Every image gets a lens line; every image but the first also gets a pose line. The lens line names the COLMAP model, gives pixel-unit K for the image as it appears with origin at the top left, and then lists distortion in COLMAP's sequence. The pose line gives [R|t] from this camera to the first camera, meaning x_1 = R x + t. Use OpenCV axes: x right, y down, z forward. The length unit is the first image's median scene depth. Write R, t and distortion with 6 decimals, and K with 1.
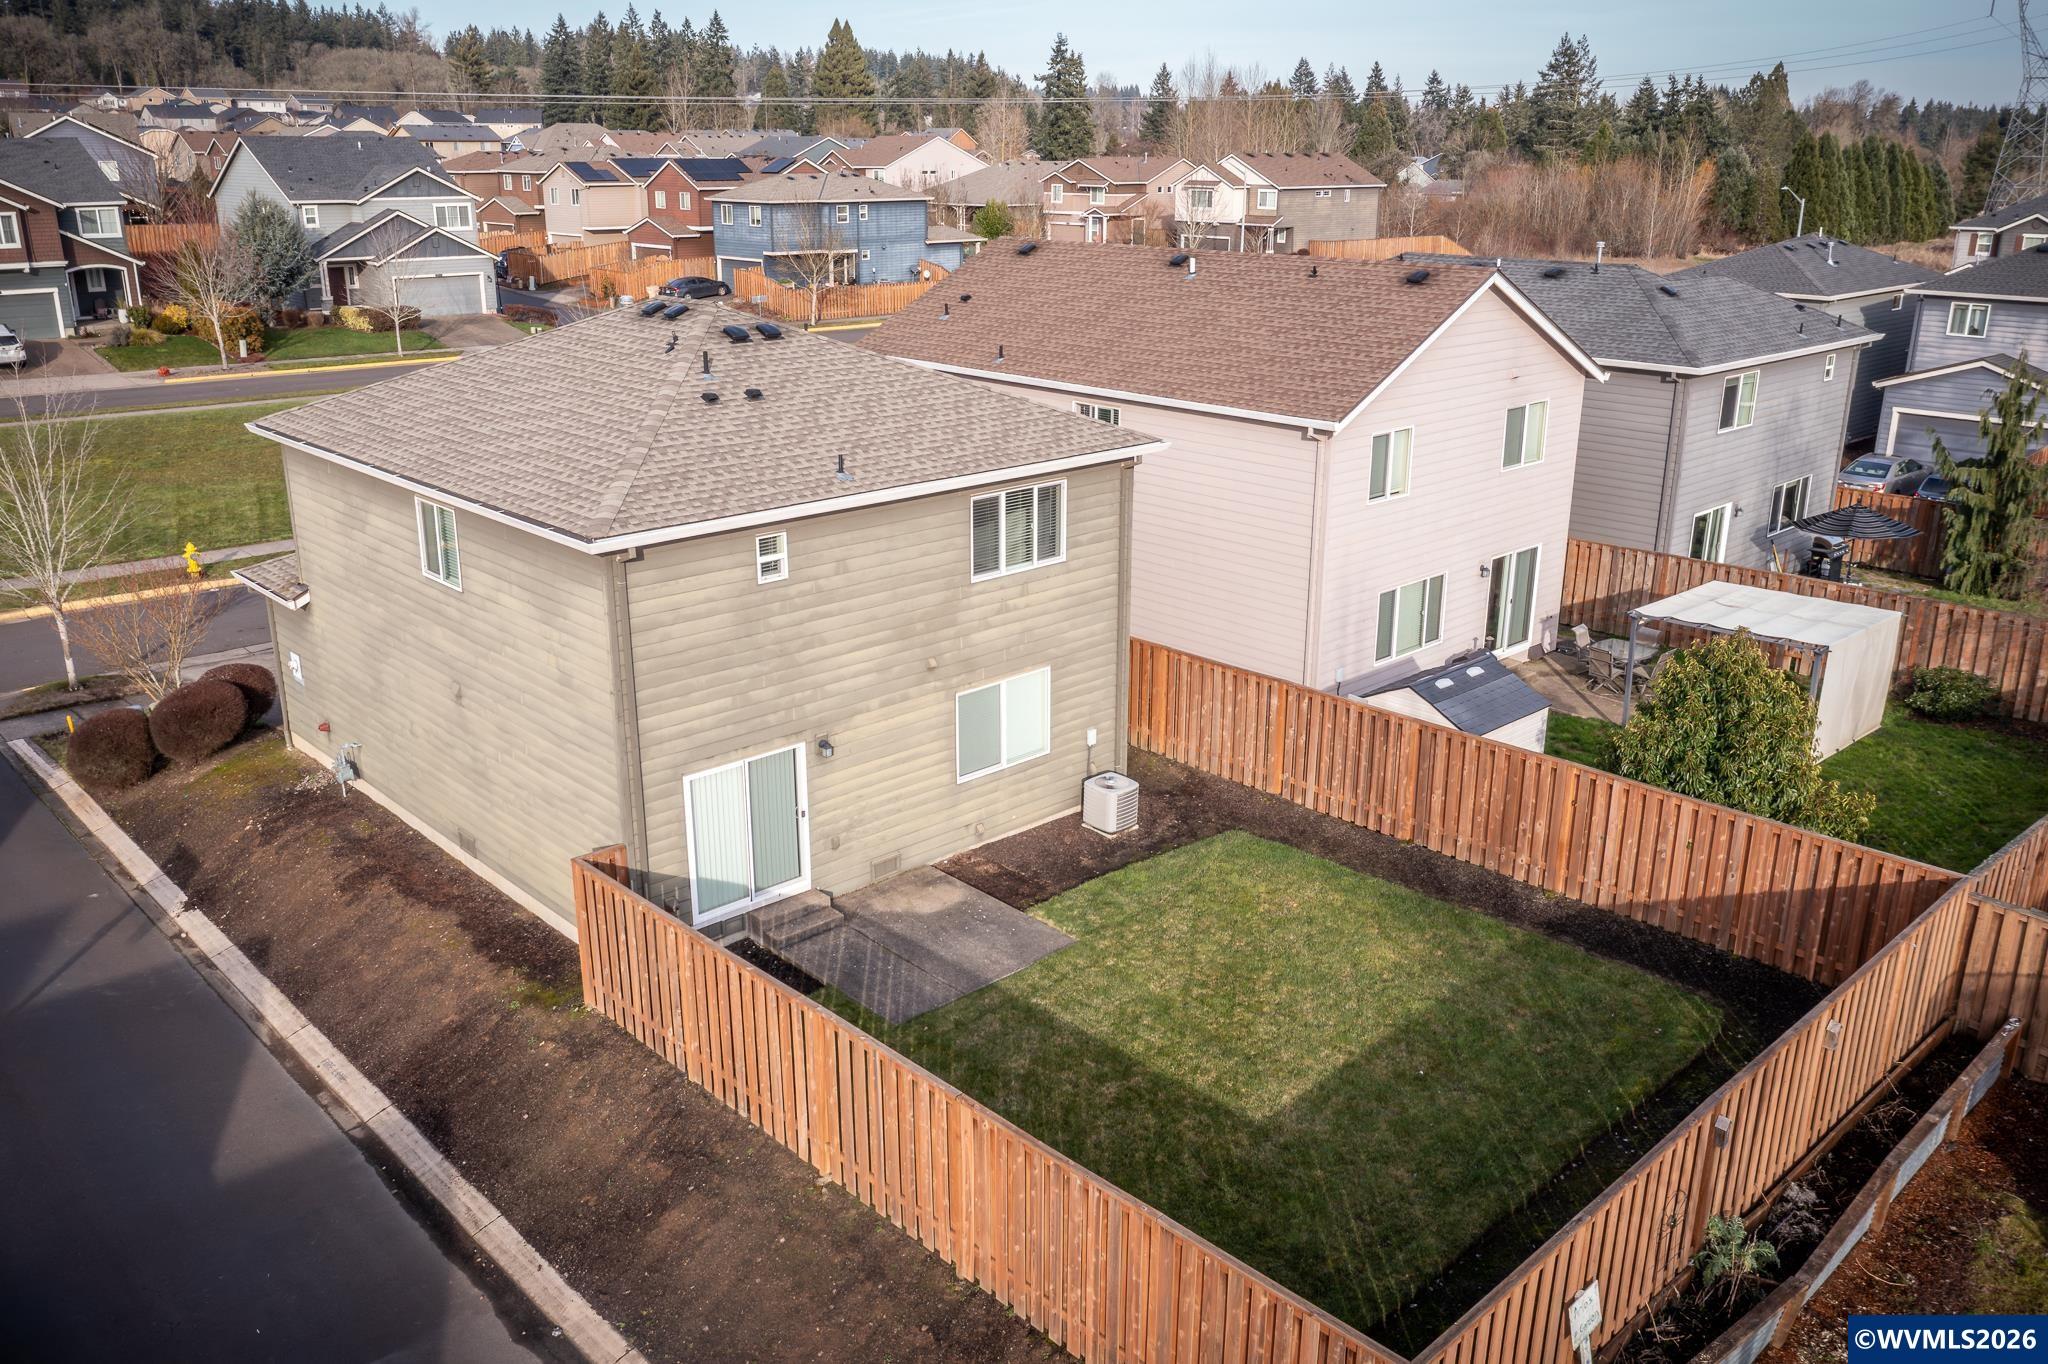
lens RADIAL K [[1615.9, 0, 1024.0], [0, 1615.9, 682.0], [0, 0, 1]] dist [-0.008882, 0.001690]
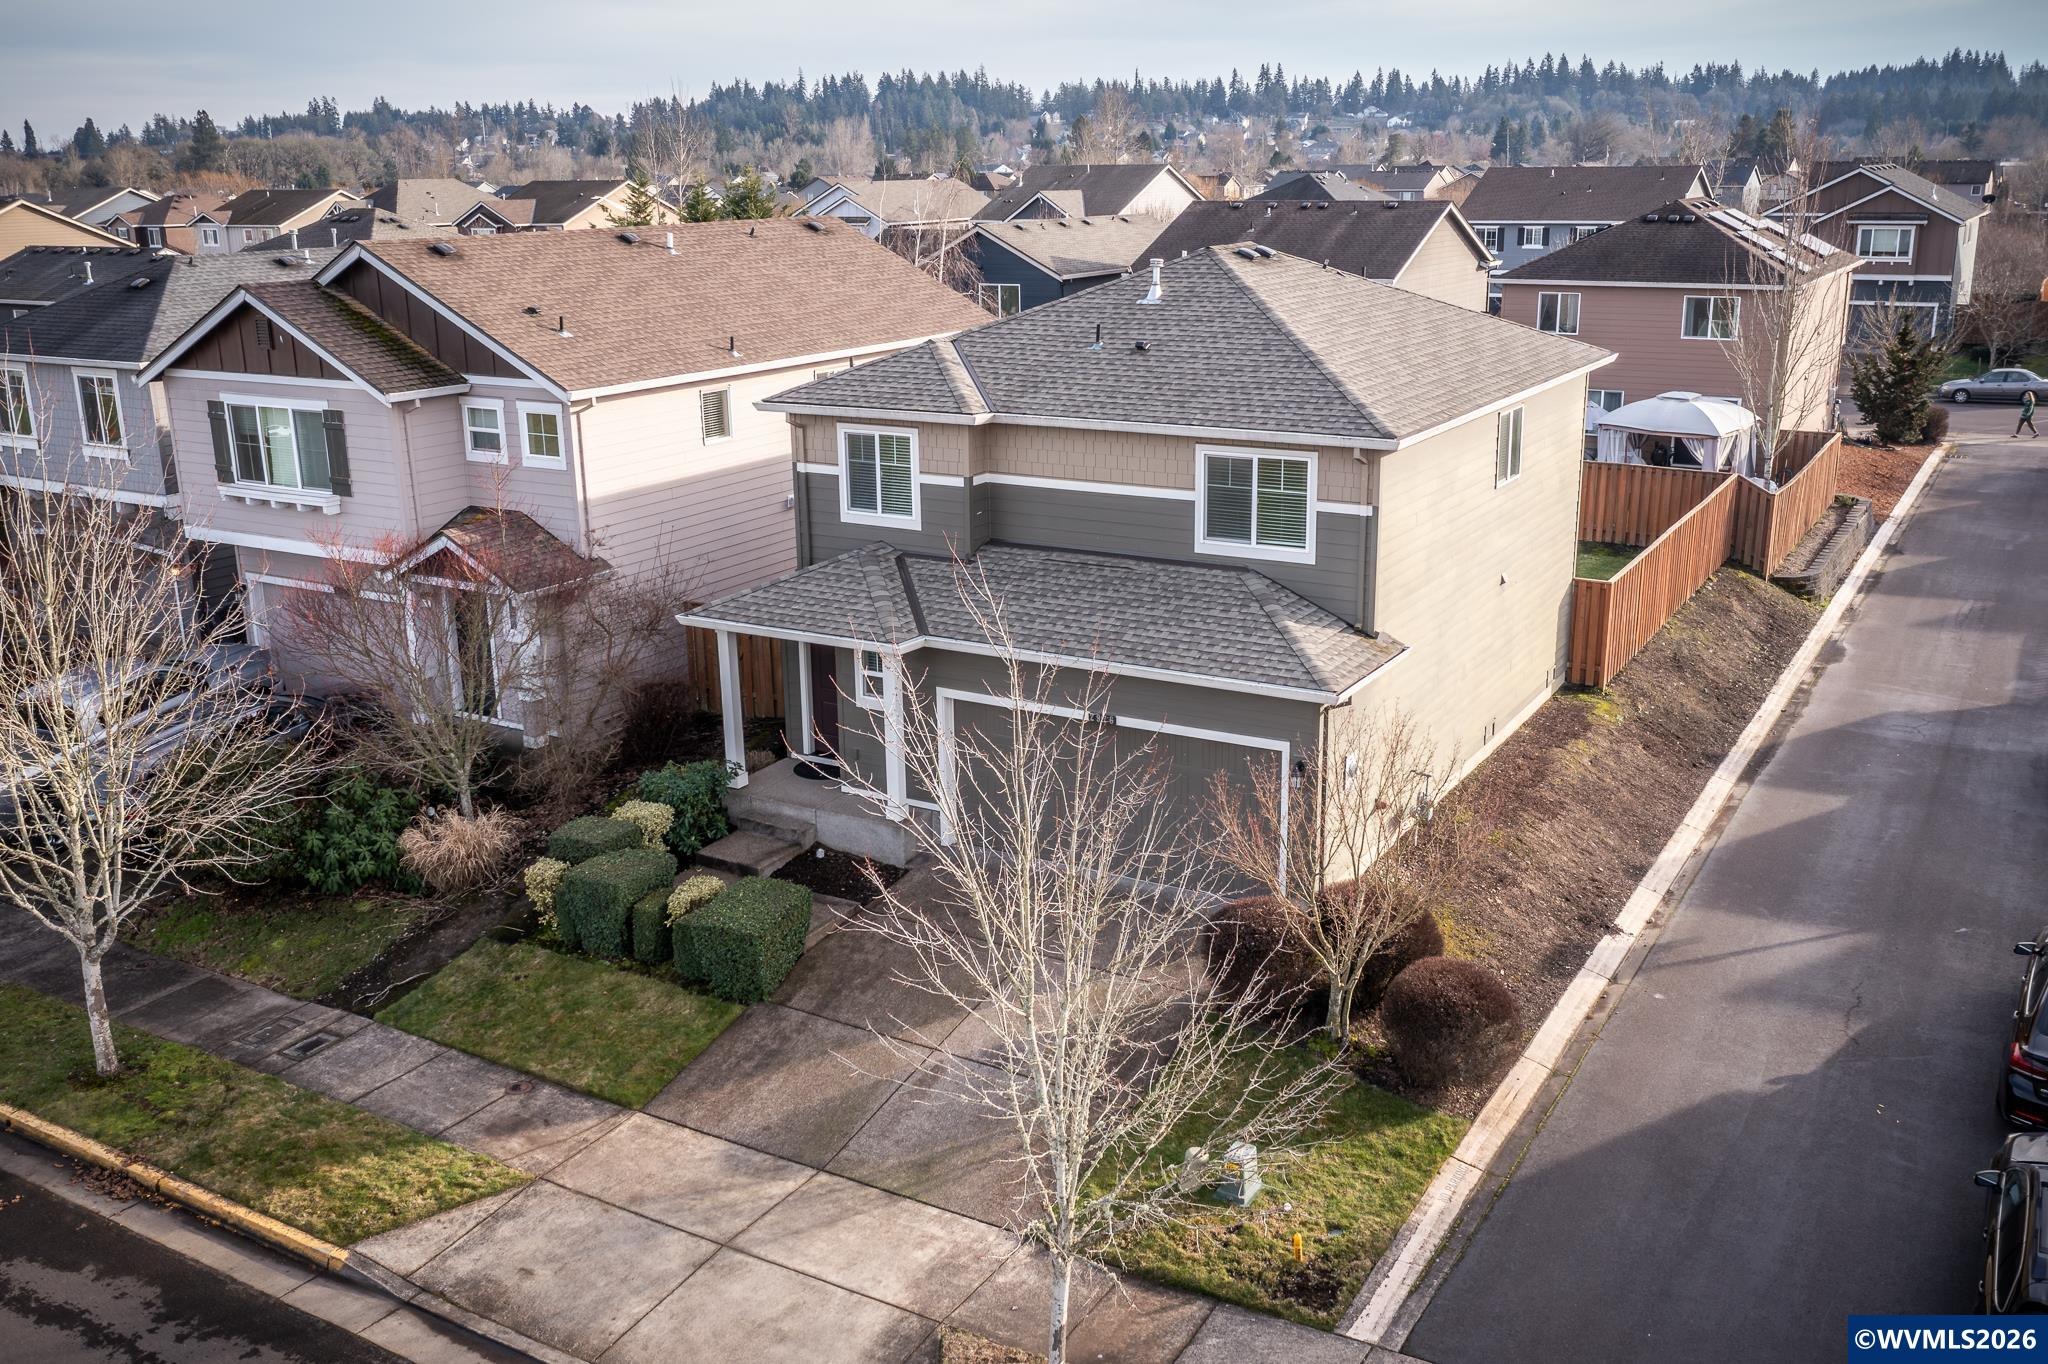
lens RADIAL K [[1790.9, 0, 1024.0], [0, 1790.9, 682.0], [0, 0, 1]] dist [-0.005484, -0.001543]
pose [[-0.276628, -0.270498, 0.922122, -1.062373], [0.313915, 0.881490, 0.352750, -0.348443], [-0.908259, 0.387048, -0.158931, 1.149098]]
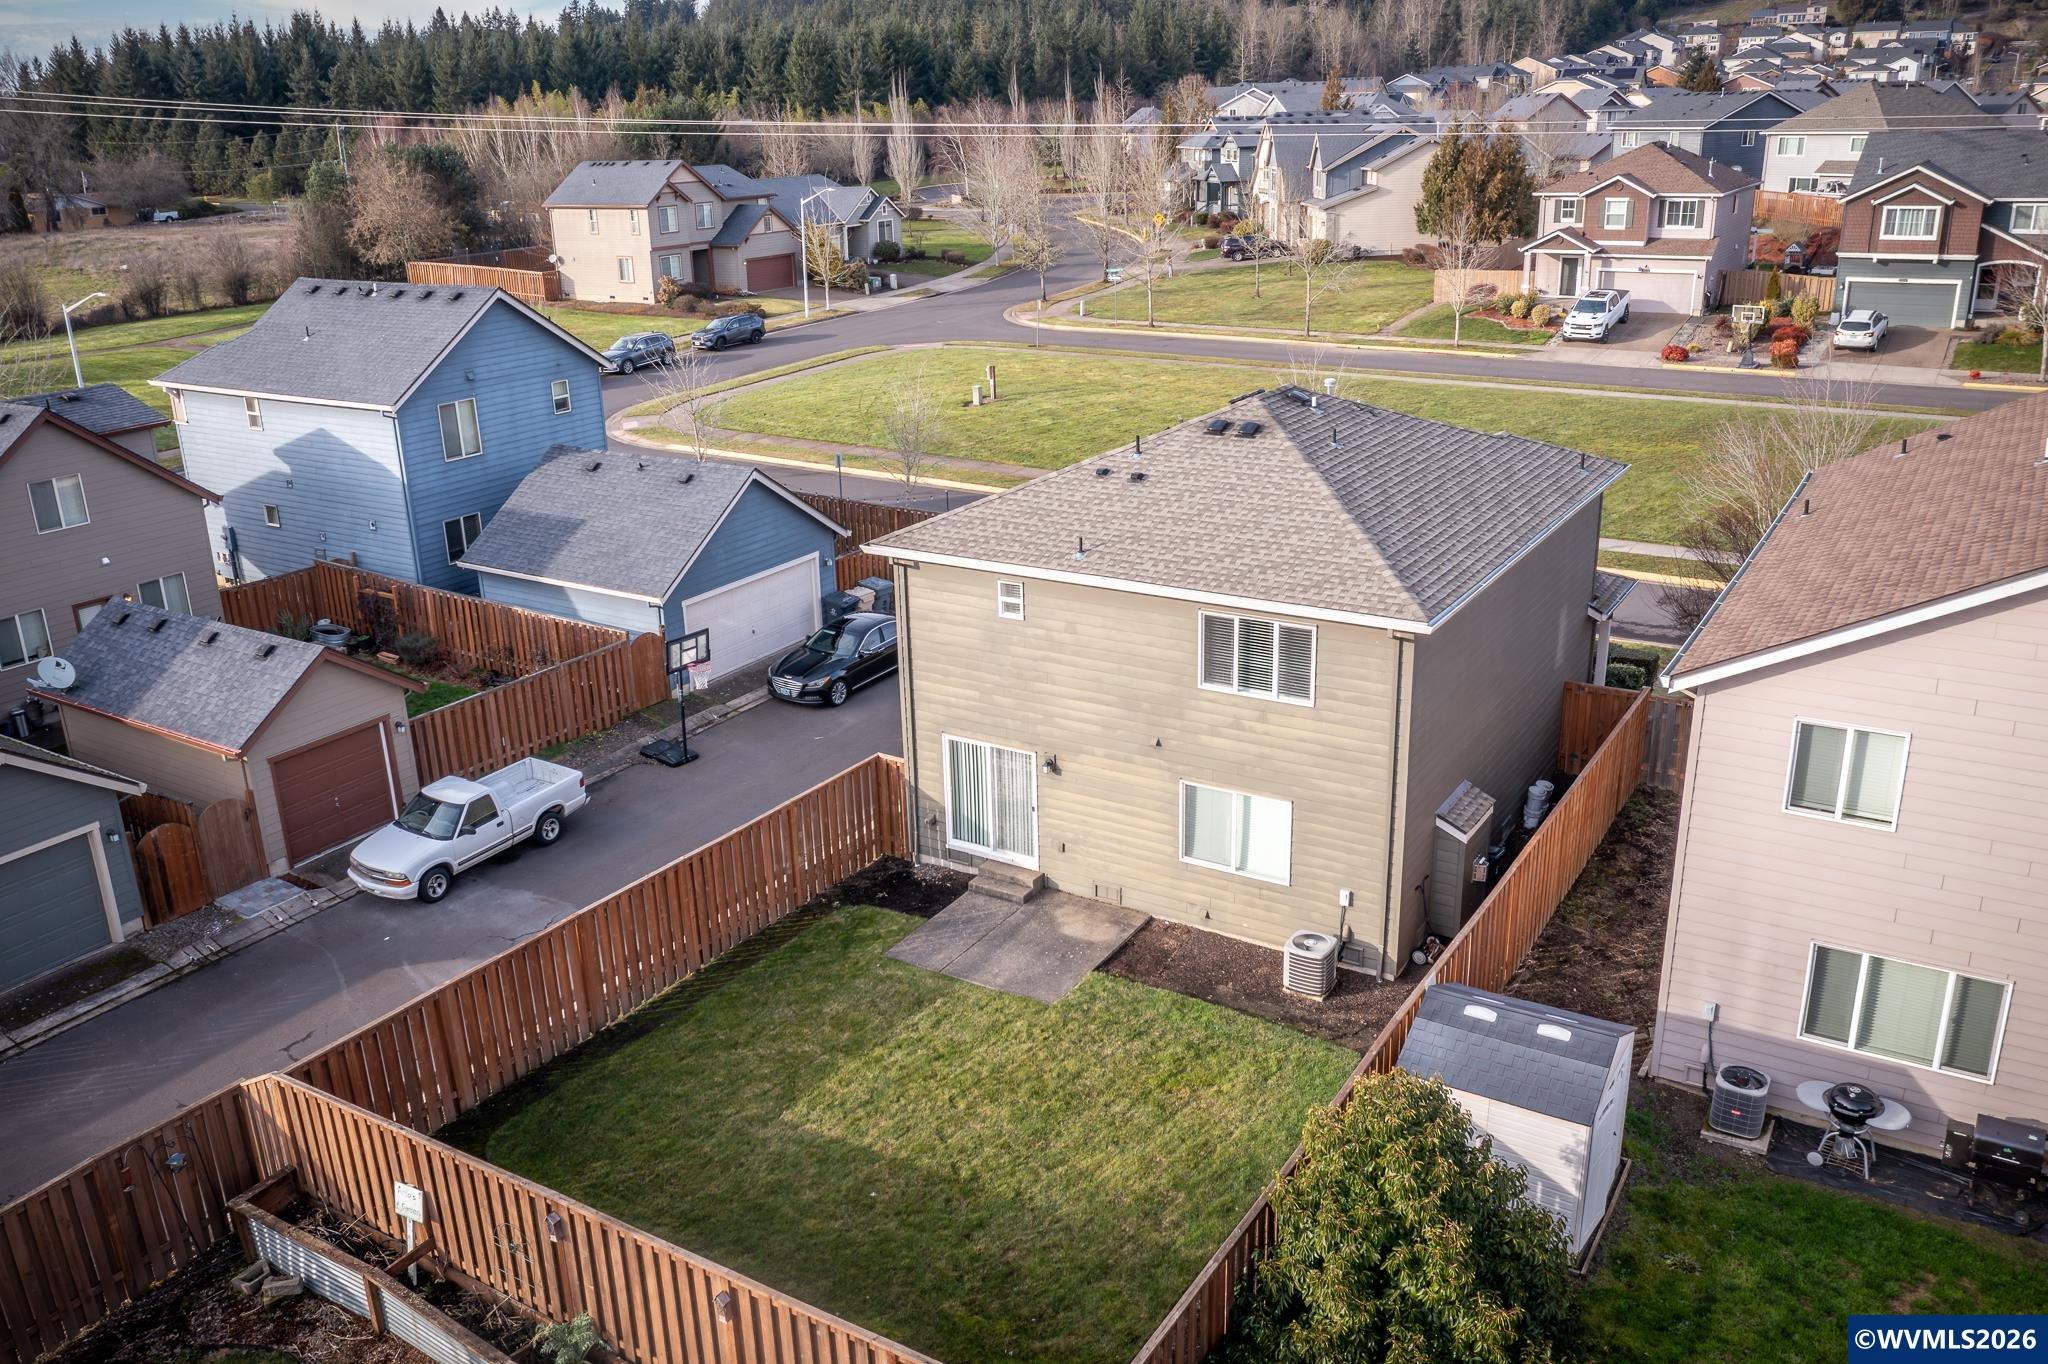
lens RADIAL K [[1614.4, 0, 1024.0], [0, 1614.4, 682.0], [0, 0, 1]] dist [-0.010172, -0.002492]
pose [[0.254260, 0.312034, -0.915416, 0.703501], [-0.277802, 0.930198, 0.239912, -0.221823], [0.926379, 0.193304, 0.323196, 0.416255]]
